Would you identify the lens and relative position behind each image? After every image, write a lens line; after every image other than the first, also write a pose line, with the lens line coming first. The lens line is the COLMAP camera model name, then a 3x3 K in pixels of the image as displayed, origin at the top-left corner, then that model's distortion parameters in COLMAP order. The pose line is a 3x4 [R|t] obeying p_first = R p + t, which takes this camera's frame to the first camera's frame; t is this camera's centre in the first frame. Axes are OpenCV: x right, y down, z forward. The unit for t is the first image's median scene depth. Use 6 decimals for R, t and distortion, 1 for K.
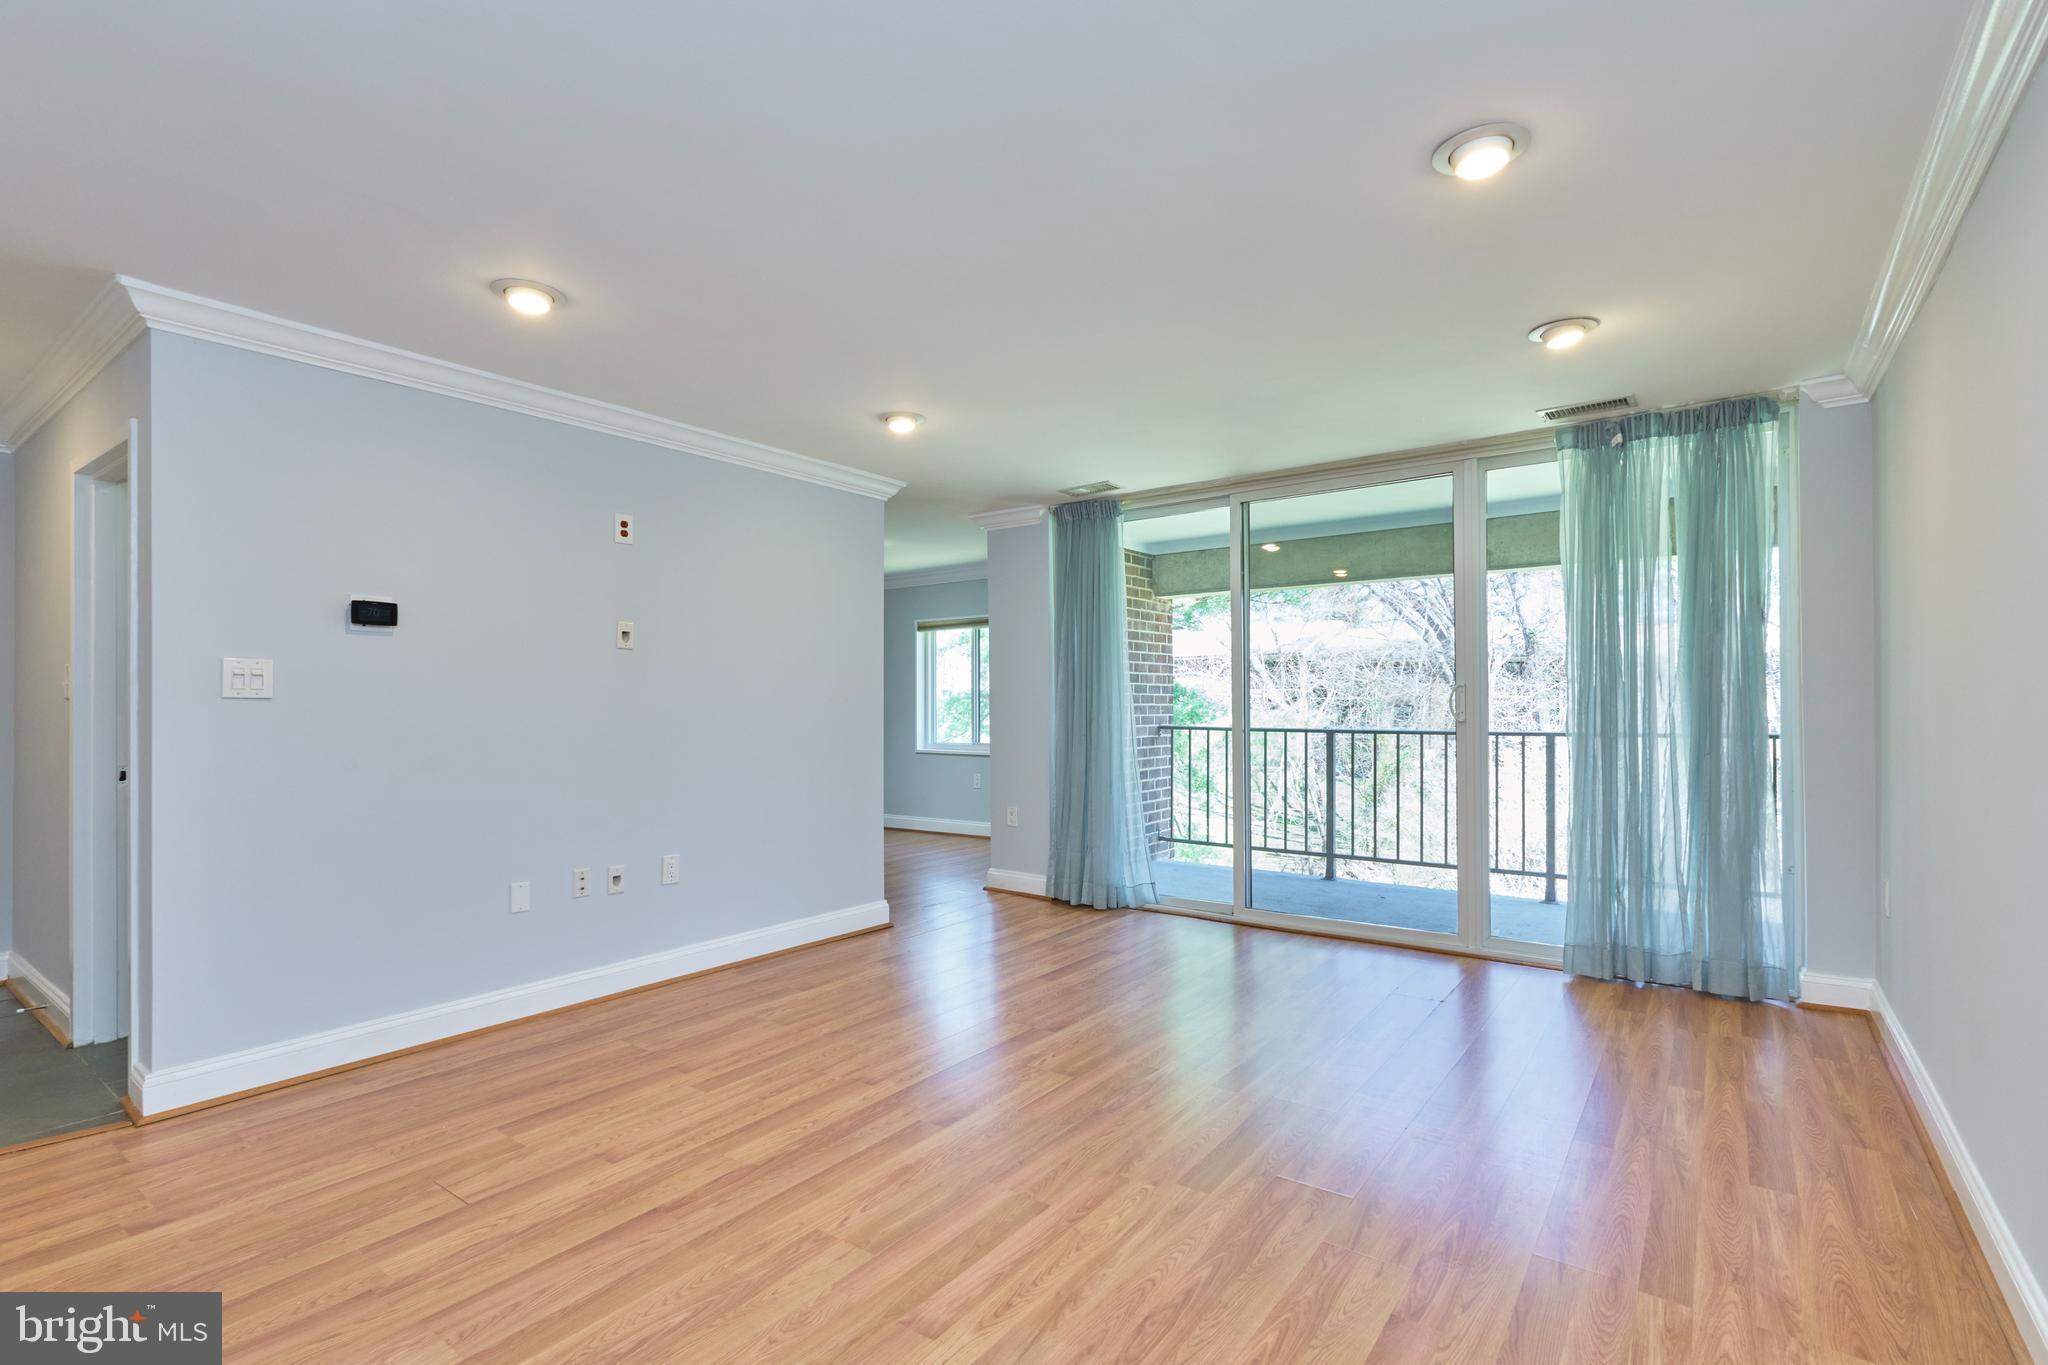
lens RADIAL K [[940.2, 0, 1031.5], [0, 940.2, 678.1], [0, 0, 1]] dist [0.004276, 0.000420]
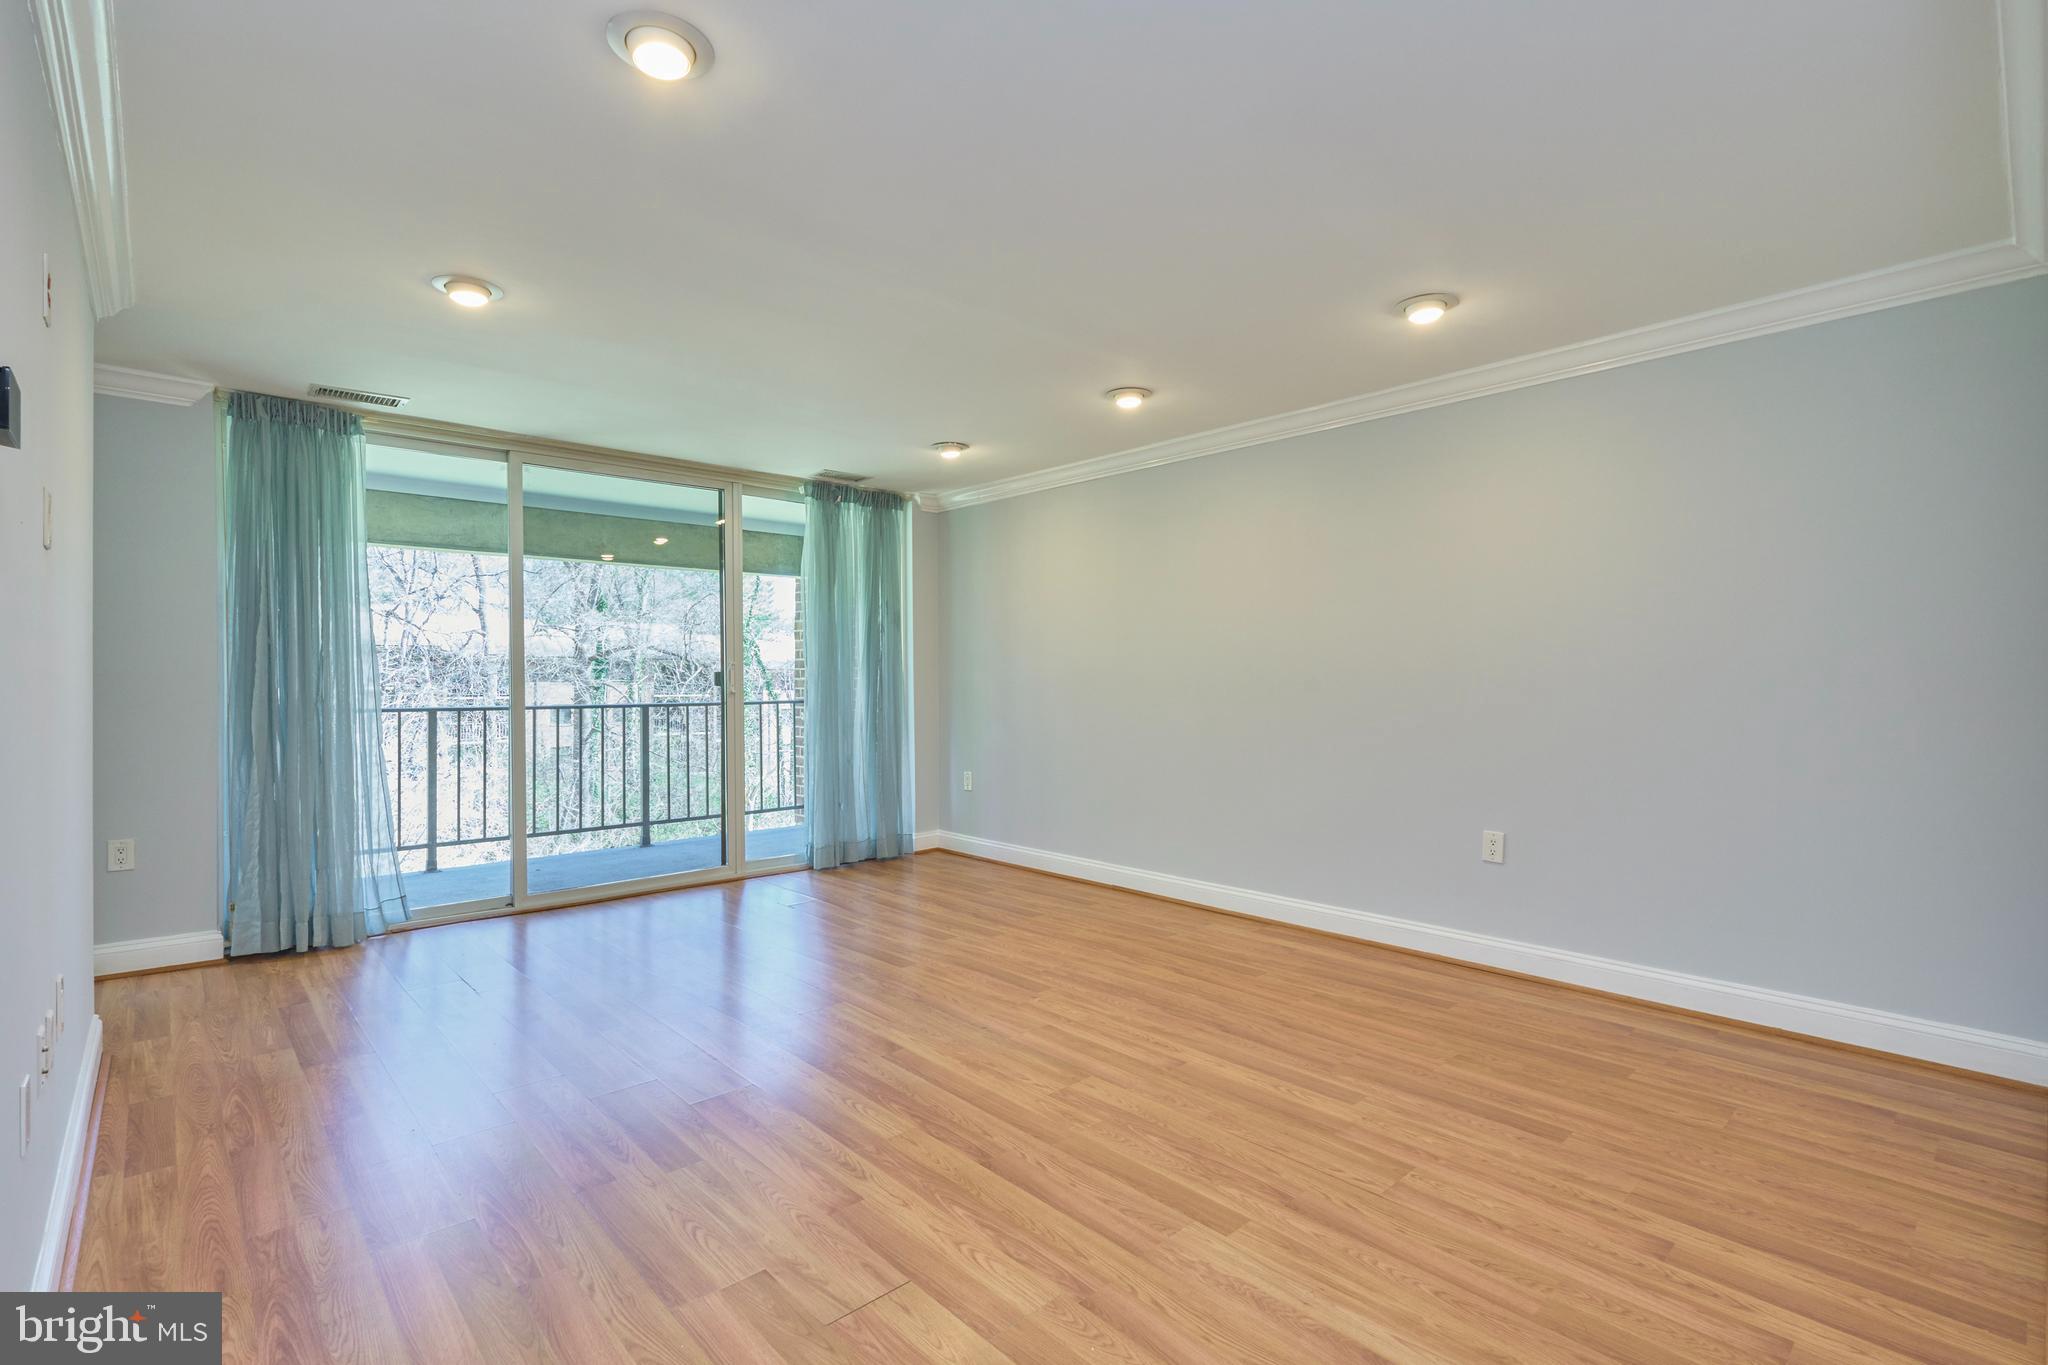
lens RADIAL K [[948.1, 0, 1011.5], [0, 948.1, 680.2], [0, 0, 1]] dist [-0.000064, 0.000331]
pose [[0.209514, 0.002037, 0.977803, -1.097341], [-0.025137, 0.999679, 0.003303, 0.024599], [-0.977482, -0.025271, 0.209498, 0.596894]]
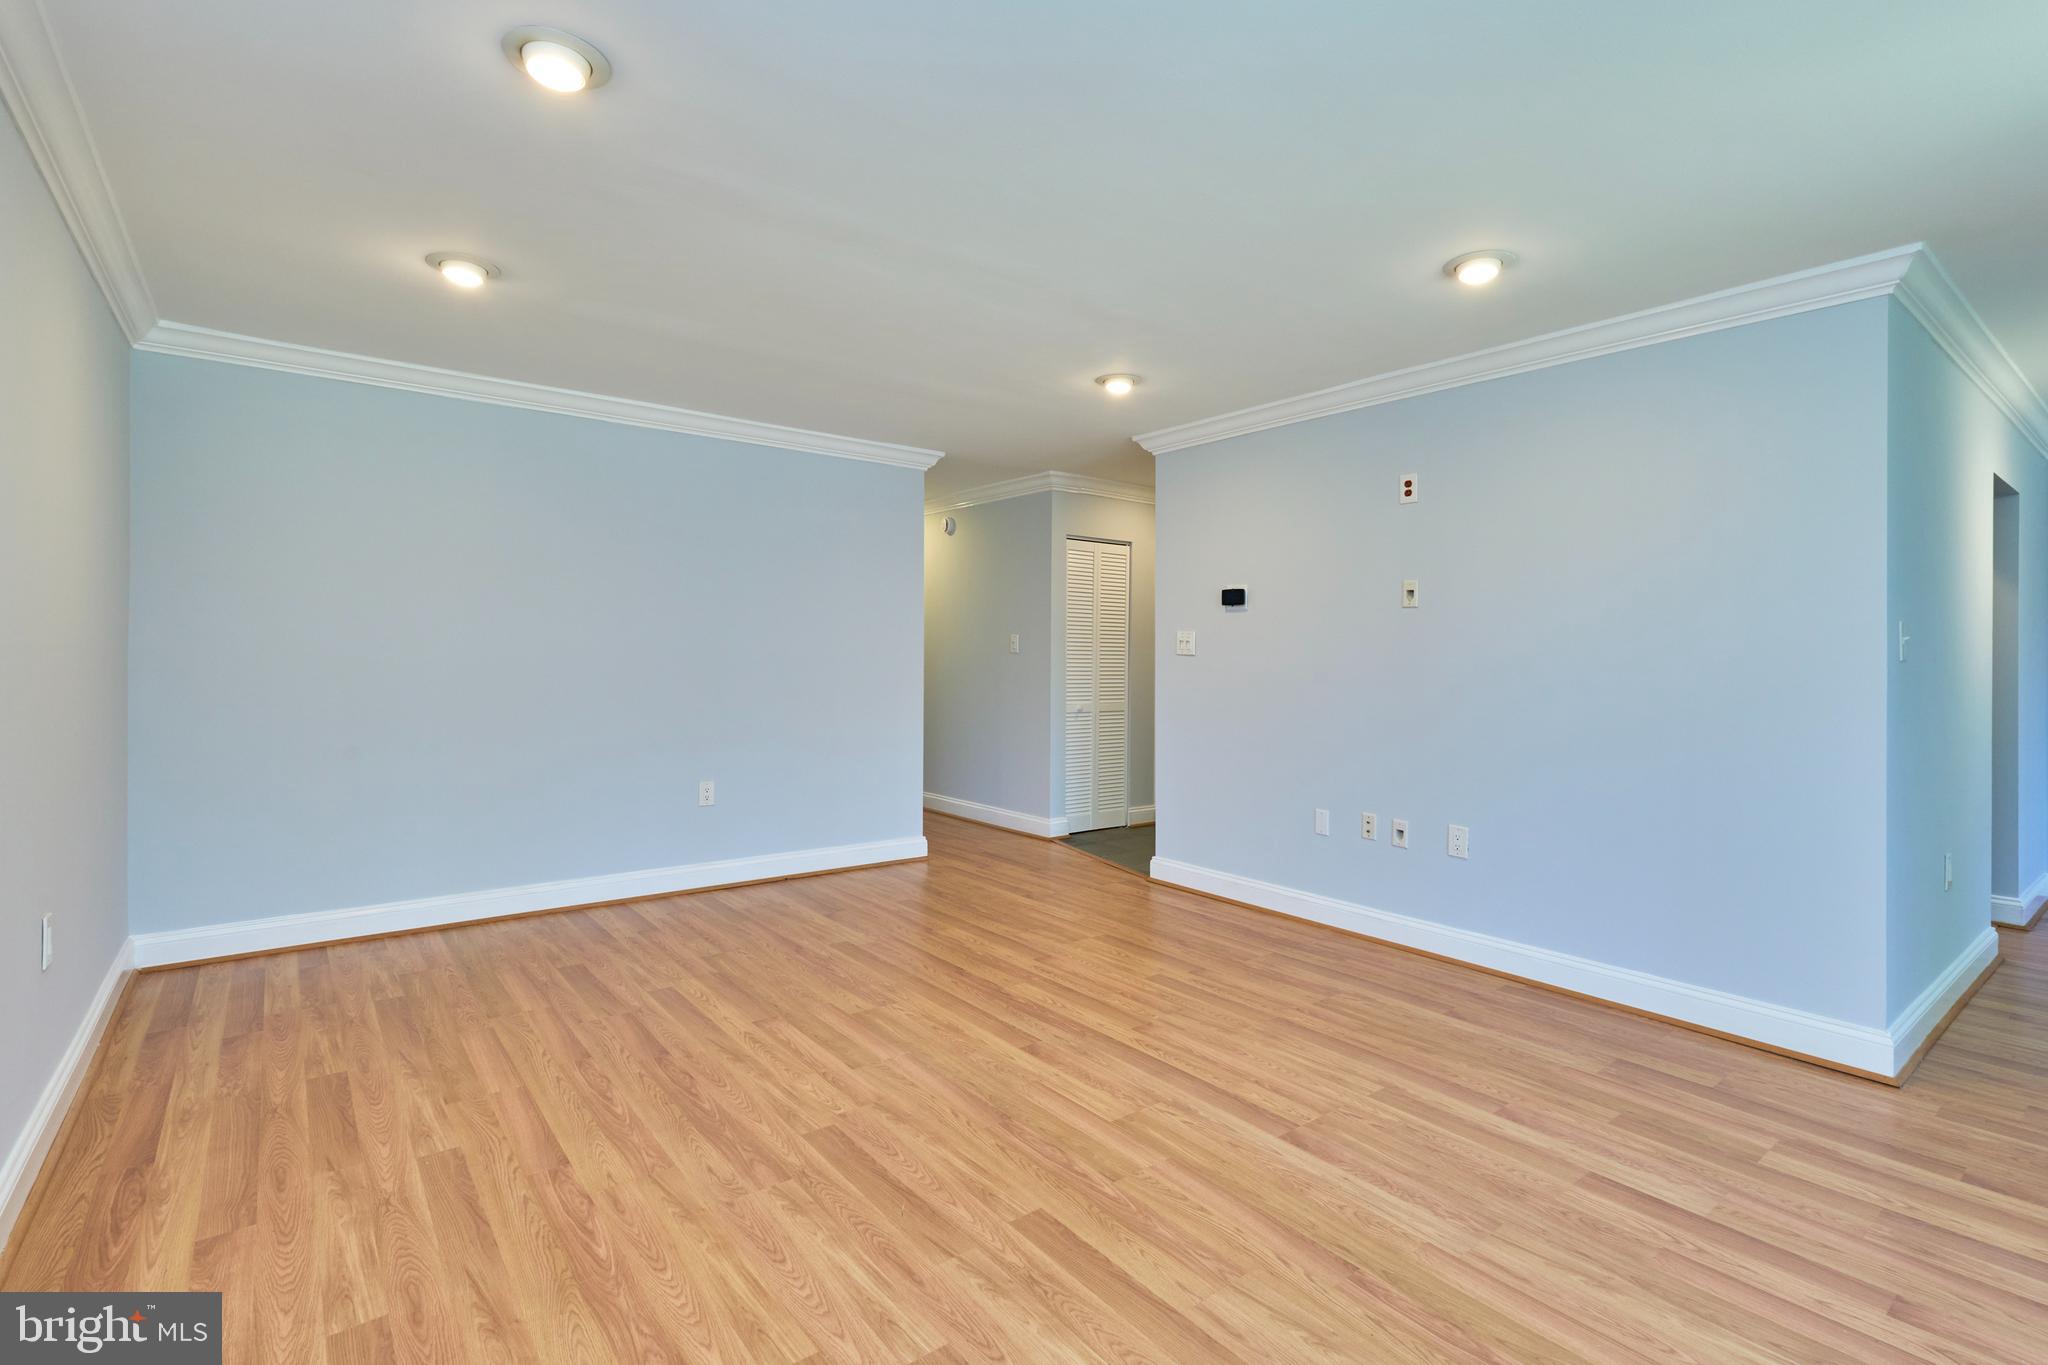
lens RADIAL K [[950.3, 0, 1041.9], [0, 950.3, 645.2], [0, 0, 1]] dist [-0.001733, 0.000357]
pose [[-0.255803, -0.010284, -0.966674, 0.900255], [0.015994, 0.999762, -0.014868, 0.025204], [0.966597, -0.019264, -0.255578, 1.218716]]
